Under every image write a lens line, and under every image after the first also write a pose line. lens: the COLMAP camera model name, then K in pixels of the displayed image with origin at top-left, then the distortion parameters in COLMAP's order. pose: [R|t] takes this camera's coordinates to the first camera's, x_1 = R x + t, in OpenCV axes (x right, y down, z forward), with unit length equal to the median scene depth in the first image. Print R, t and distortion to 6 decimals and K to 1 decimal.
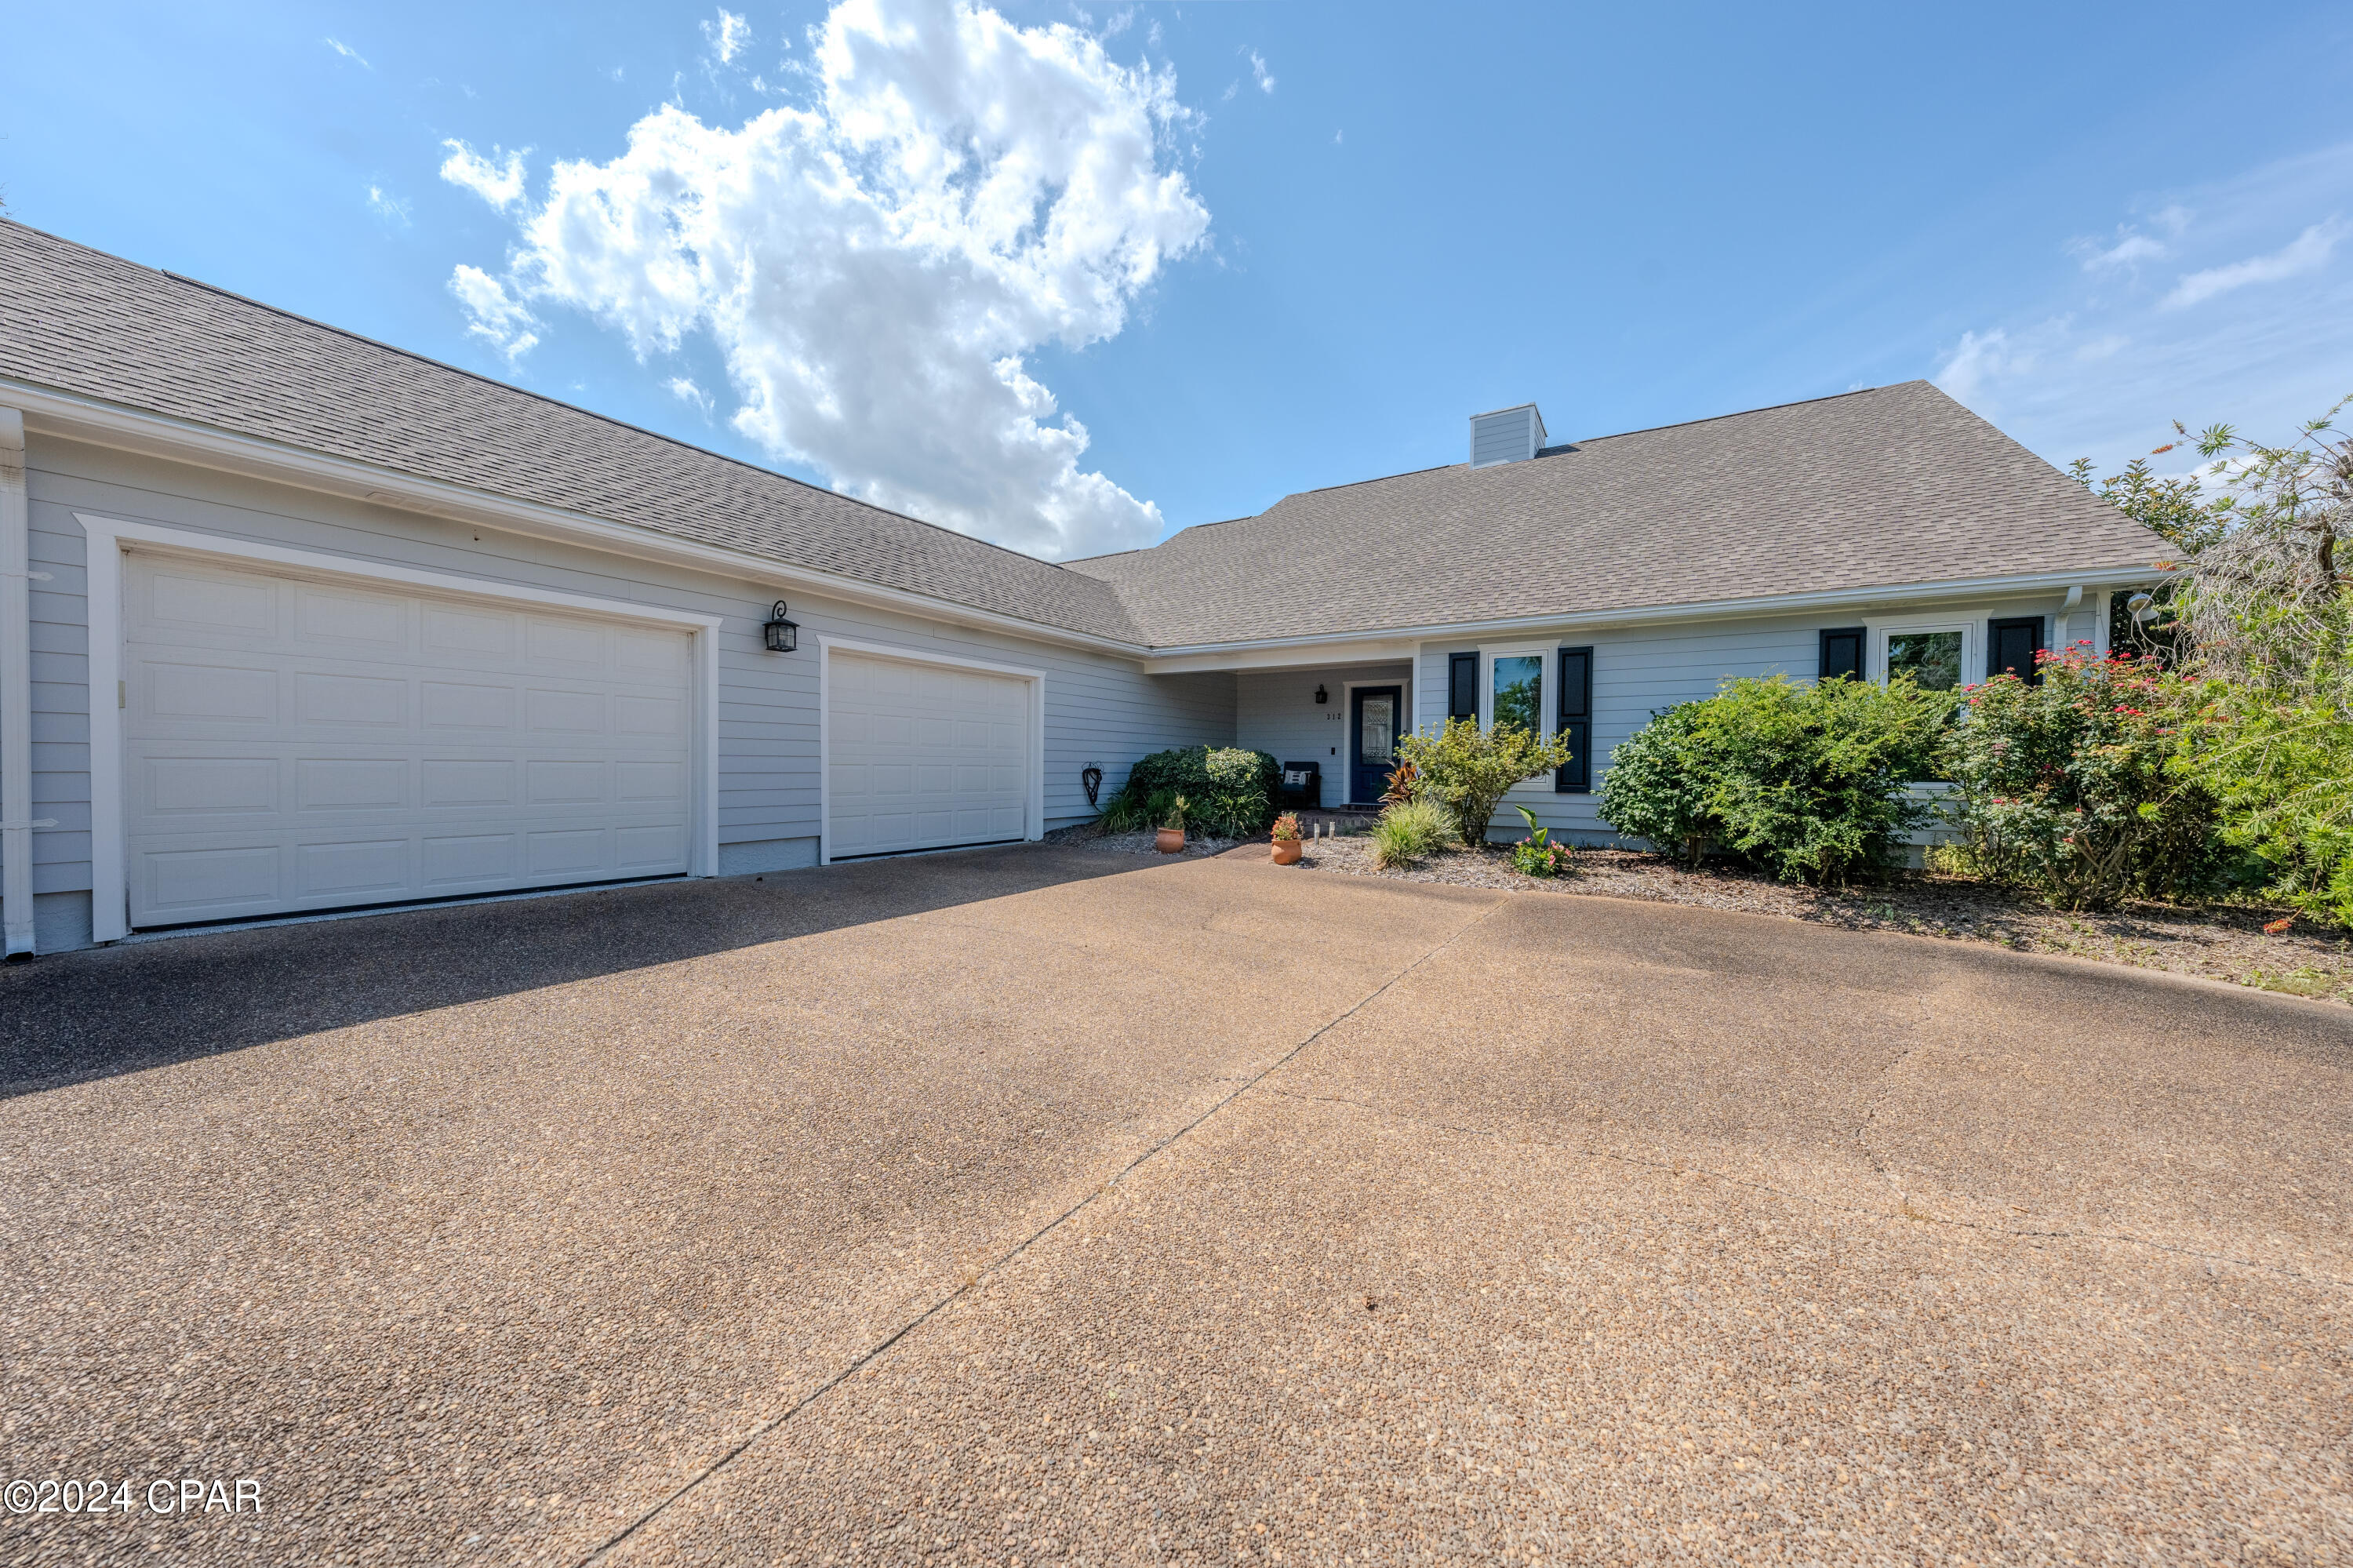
lens RADIAL K [[800.7, 0, 1176.5], [0, 800.7, 774.0], [0, 0, 1]] dist [-0.001276, 0.000283]
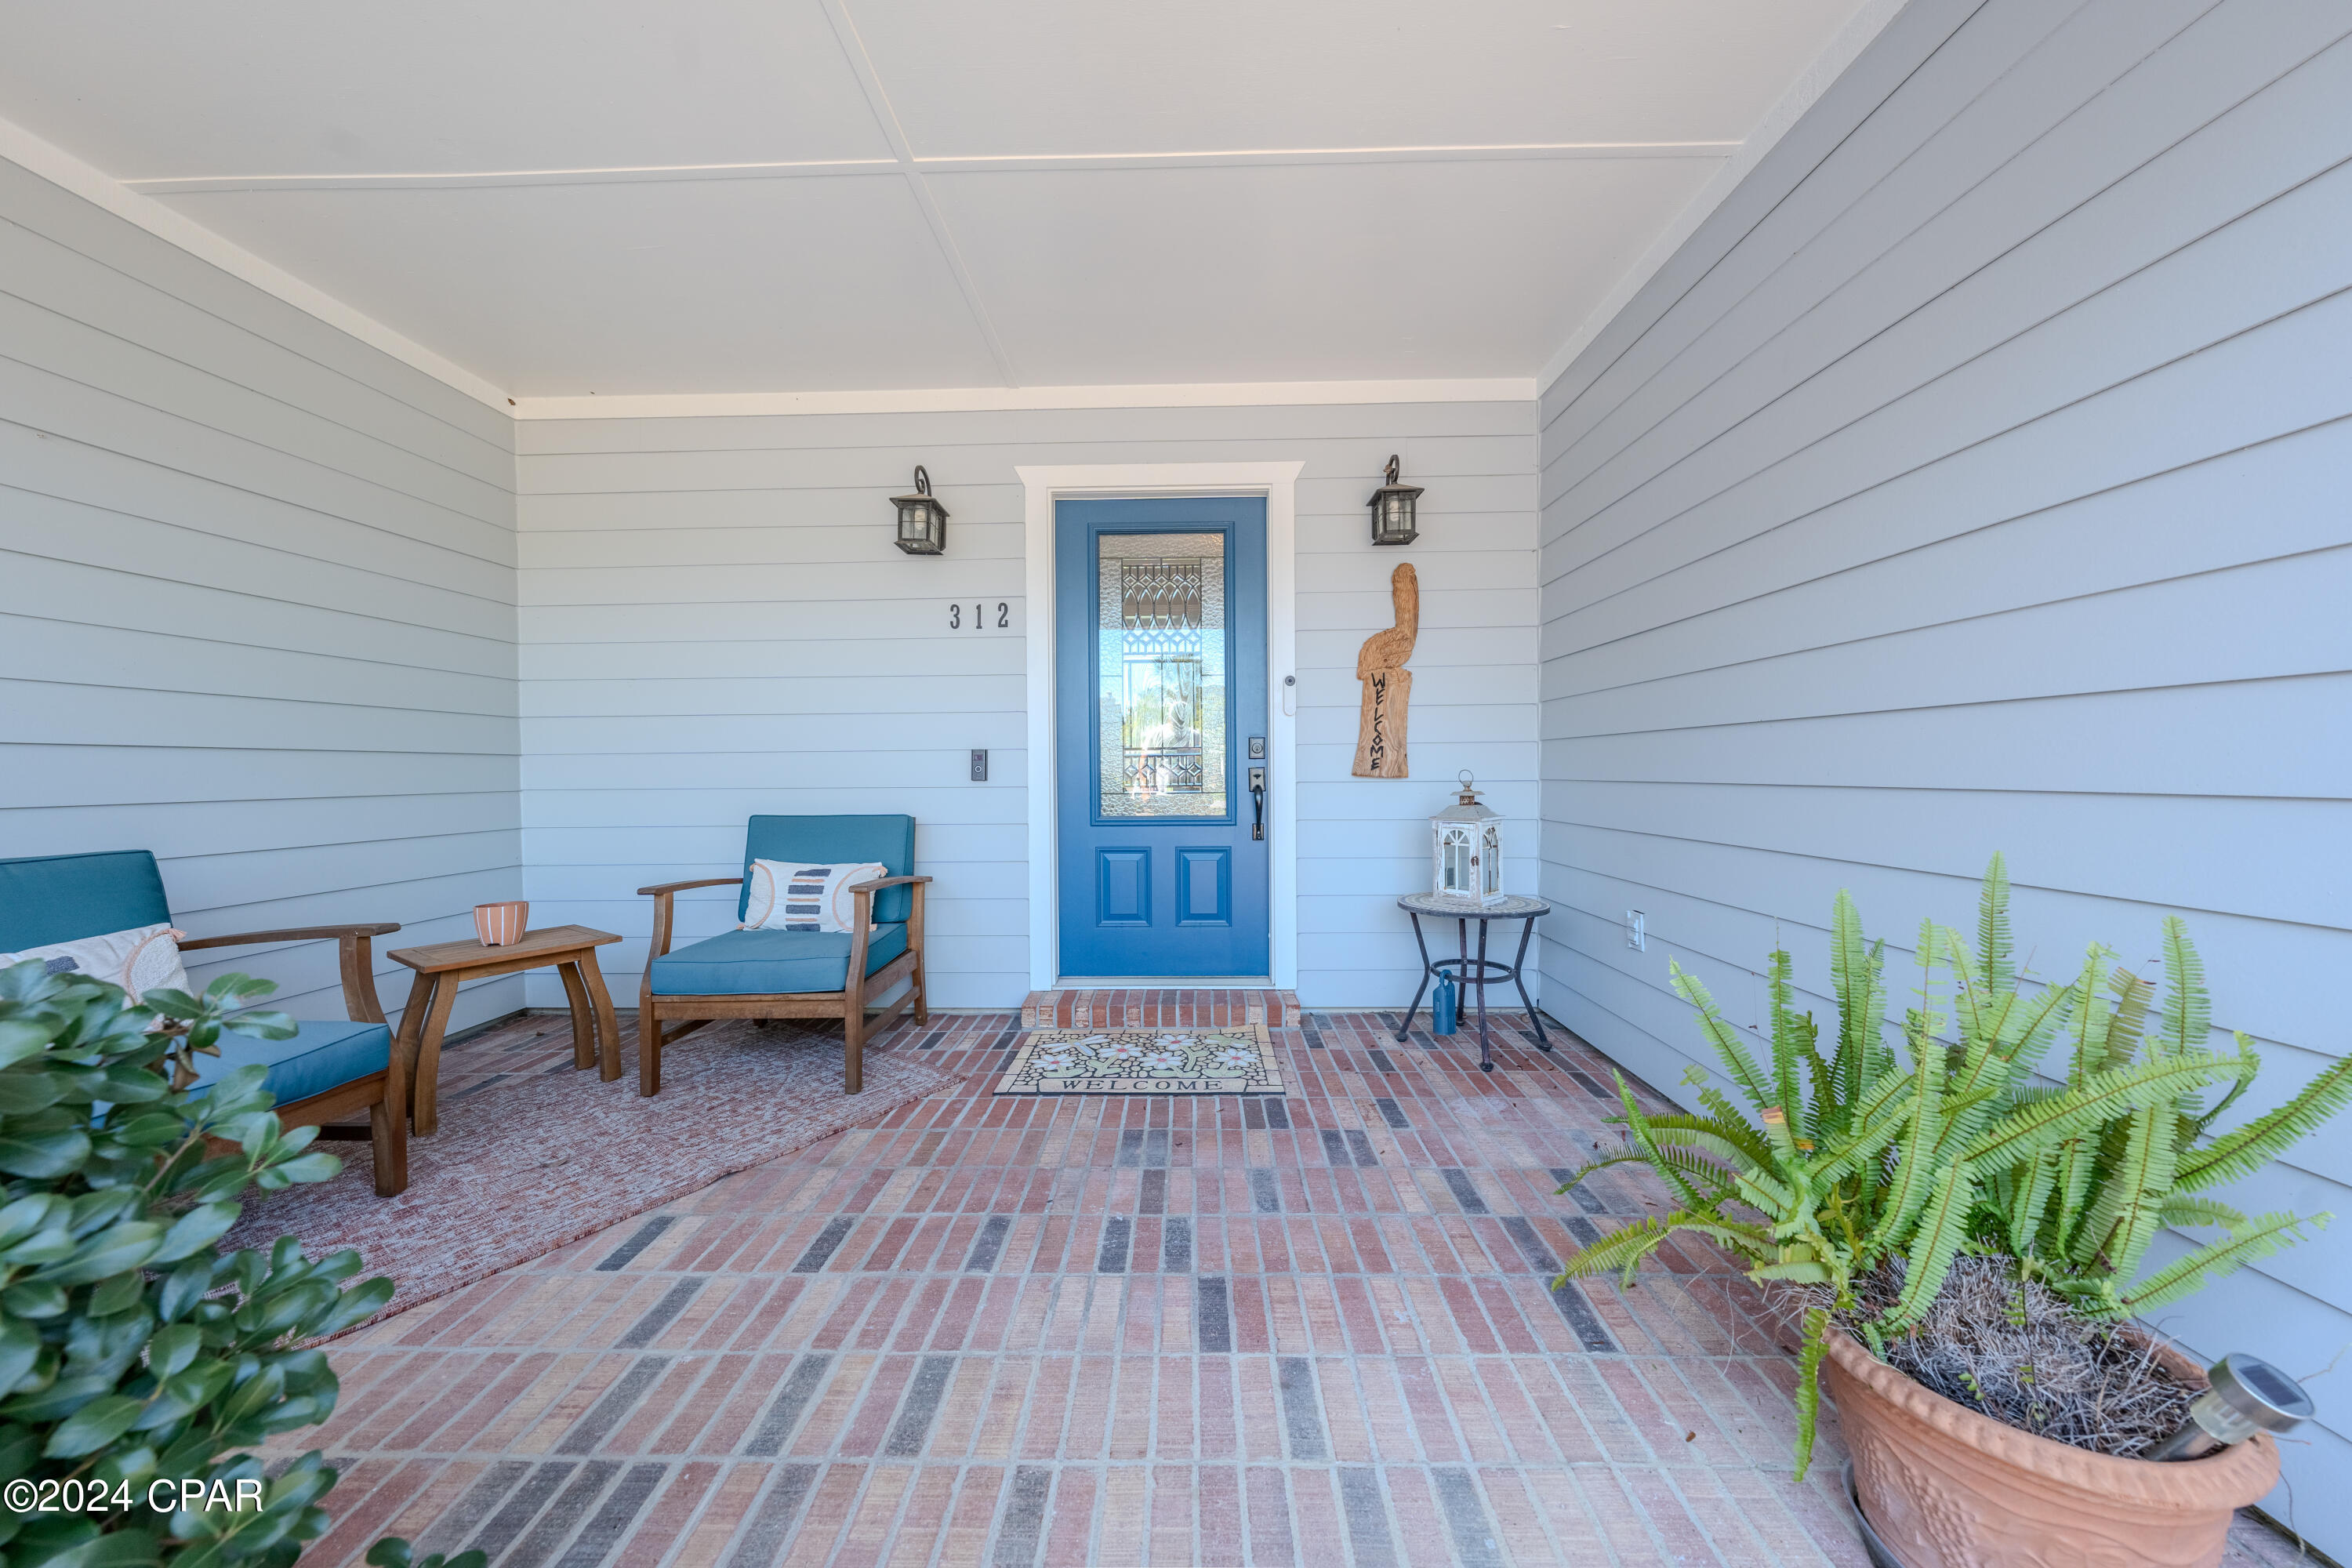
lens RADIAL K [[800.3, 0, 1176.0], [0, 800.3, 774.0], [0, 0, 1]] dist [-0.001276, 0.000283]
pose [[0.867731, -0.016926, 0.496745, 0.196839], [0.019794, 0.999804, -0.000509, -0.037511], [-0.496639, 0.010275, 0.867896, 1.163987]]
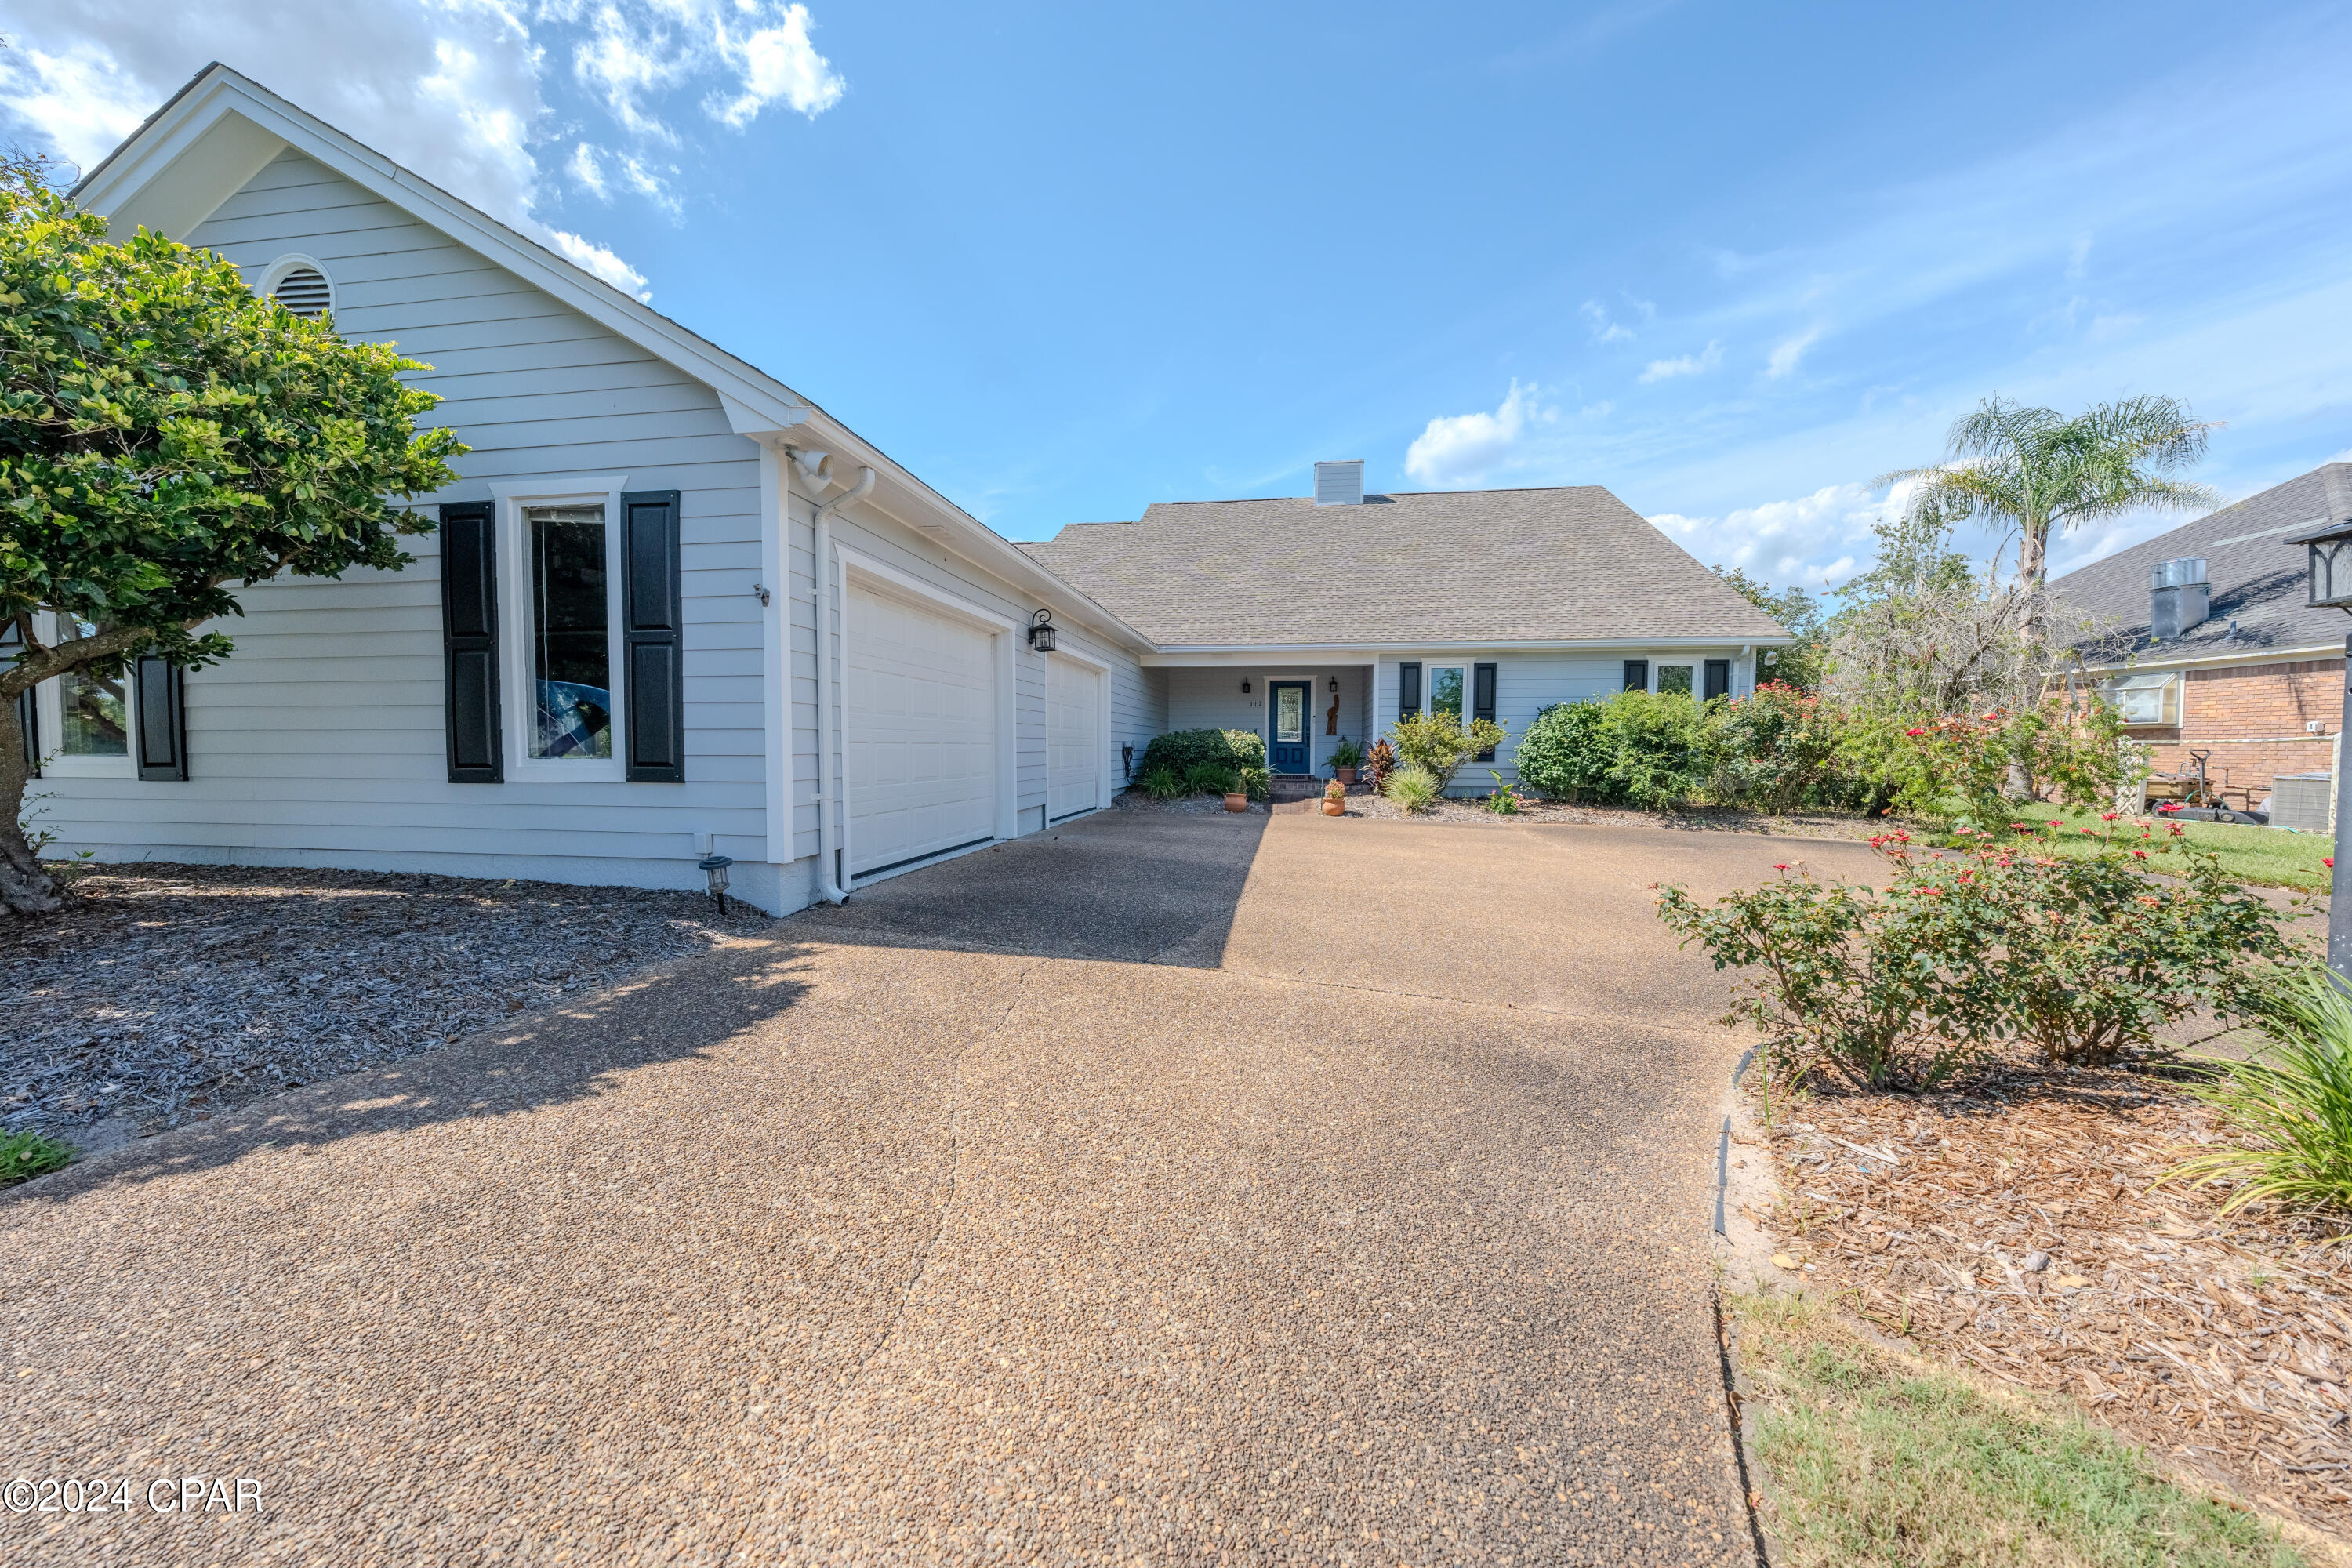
lens RADIAL K [[800.3, 0, 1176.0], [0, 800.3, 774.0], [0, 0, 1]] dist [-0.001276, 0.000283]
pose [[0.924496, -0.018425, 0.380746, -0.588523], [0.007502, 0.999517, 0.030152, -0.002360], [-0.381118, -0.025019, 0.924188, -0.150167]]
